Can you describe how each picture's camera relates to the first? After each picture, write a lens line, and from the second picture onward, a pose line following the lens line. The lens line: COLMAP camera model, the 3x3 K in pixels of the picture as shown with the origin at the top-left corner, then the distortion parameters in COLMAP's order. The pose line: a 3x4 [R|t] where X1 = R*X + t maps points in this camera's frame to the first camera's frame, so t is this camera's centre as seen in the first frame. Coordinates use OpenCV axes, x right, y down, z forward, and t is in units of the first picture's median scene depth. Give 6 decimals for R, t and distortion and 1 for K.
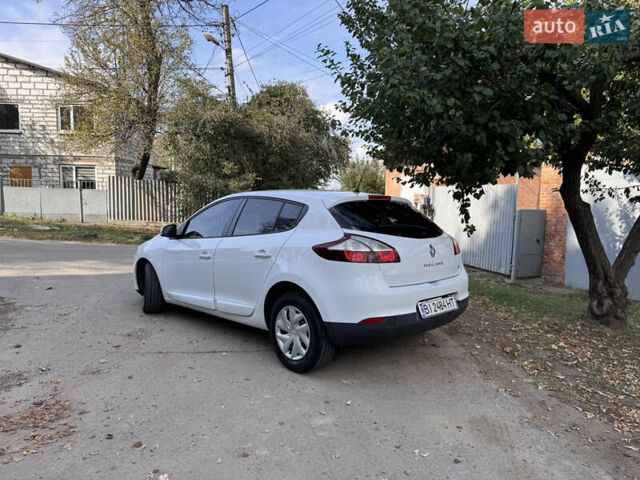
lens RADIAL K [[447.5, 0, 320.0], [0, 447.5, 240.0], [0, 0, 1]] dist [-0.000948, -0.002924]
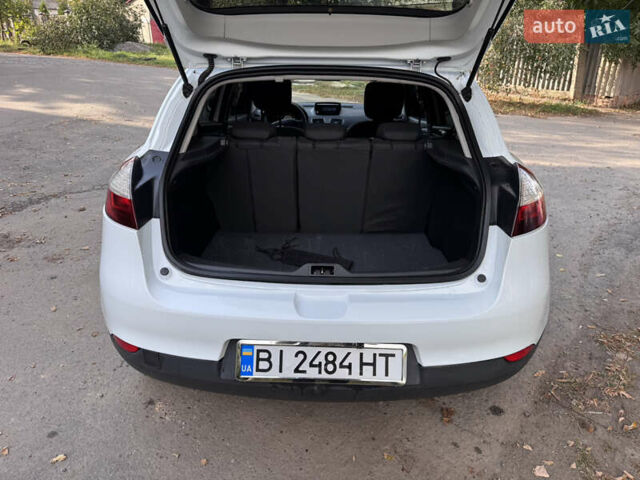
lens RADIAL K [[447.5, 0, 320.0], [0, 447.5, 240.0], [0, 0, 1]] dist [-0.000948, -0.002924]
pose [[0.705436, 0.268697, -0.655868, 0.462172], [-0.058468, 0.944262, 0.323960, -0.076872], [0.706358, -0.190186, 0.681826, 0.699548]]
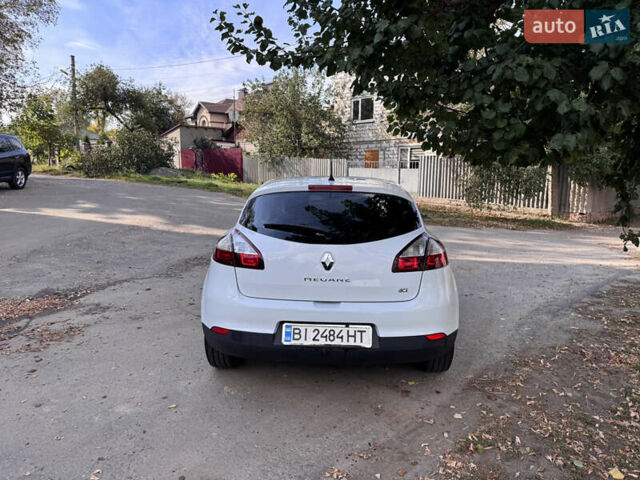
lens RADIAL K [[447.5, 0, 320.0], [0, 447.5, 240.0], [0, 0, 1]] dist [-0.000948, -0.002924]
pose [[0.690232, 0.098504, -0.716852, 0.727823], [-0.061367, 0.995090, 0.077649, -0.064640], [0.720981, -0.009604, 0.692888, 0.440859]]
